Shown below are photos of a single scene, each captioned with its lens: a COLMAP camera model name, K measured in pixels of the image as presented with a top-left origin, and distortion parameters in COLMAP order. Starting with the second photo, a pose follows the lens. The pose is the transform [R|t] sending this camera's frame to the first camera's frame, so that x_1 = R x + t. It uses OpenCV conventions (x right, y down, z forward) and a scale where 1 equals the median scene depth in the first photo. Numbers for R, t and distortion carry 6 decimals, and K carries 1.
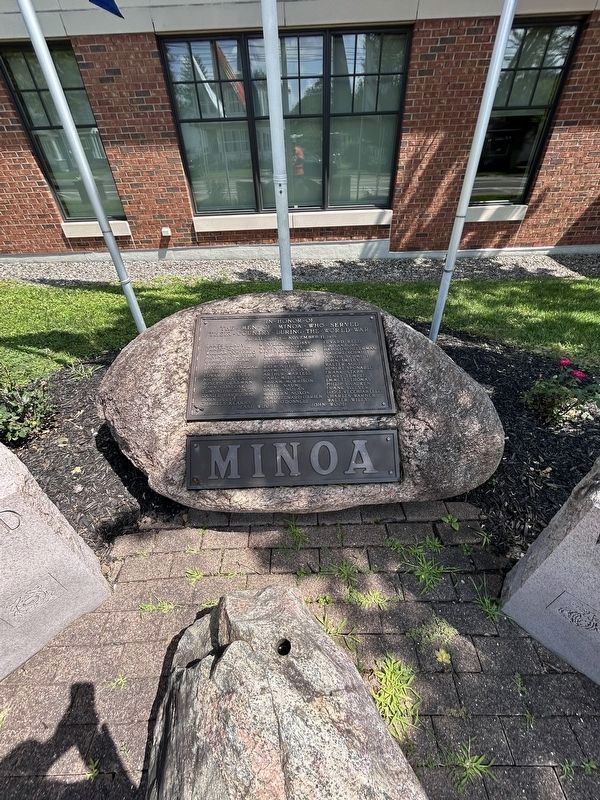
lens RADIAL K [[323.1, 0, 299.4], [0, 323.1, 397.5], [0, 0, 1]] dist [0.000479, 0.000072]
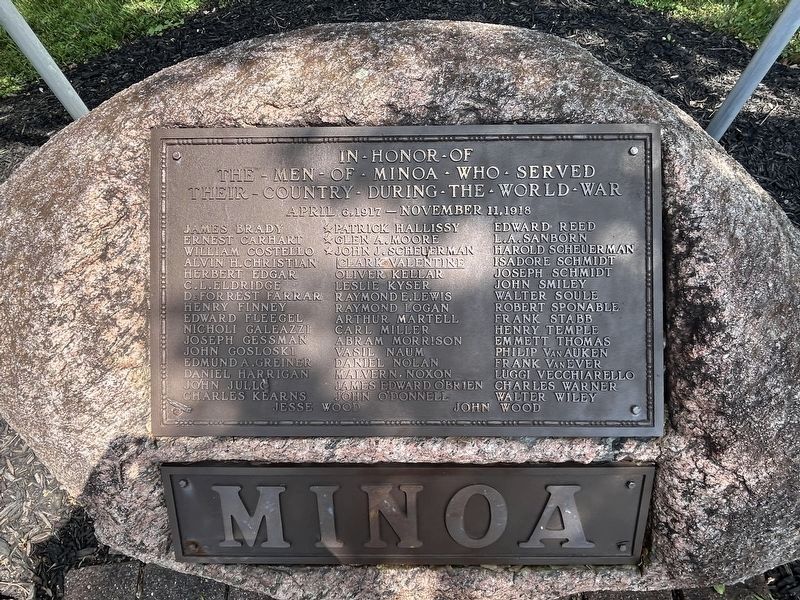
lens RADIAL K [[505.7, 0, 393.2], [0, 505.7, 299.5], [0, 0, 1]] dist [-0.006626, 0.002037]
pose [[0.999453, 0.028660, -0.016517, -0.033185], [-0.020161, 0.923643, 0.382723, -0.336172], [0.026225, -0.382181, 0.923715, 0.458008]]
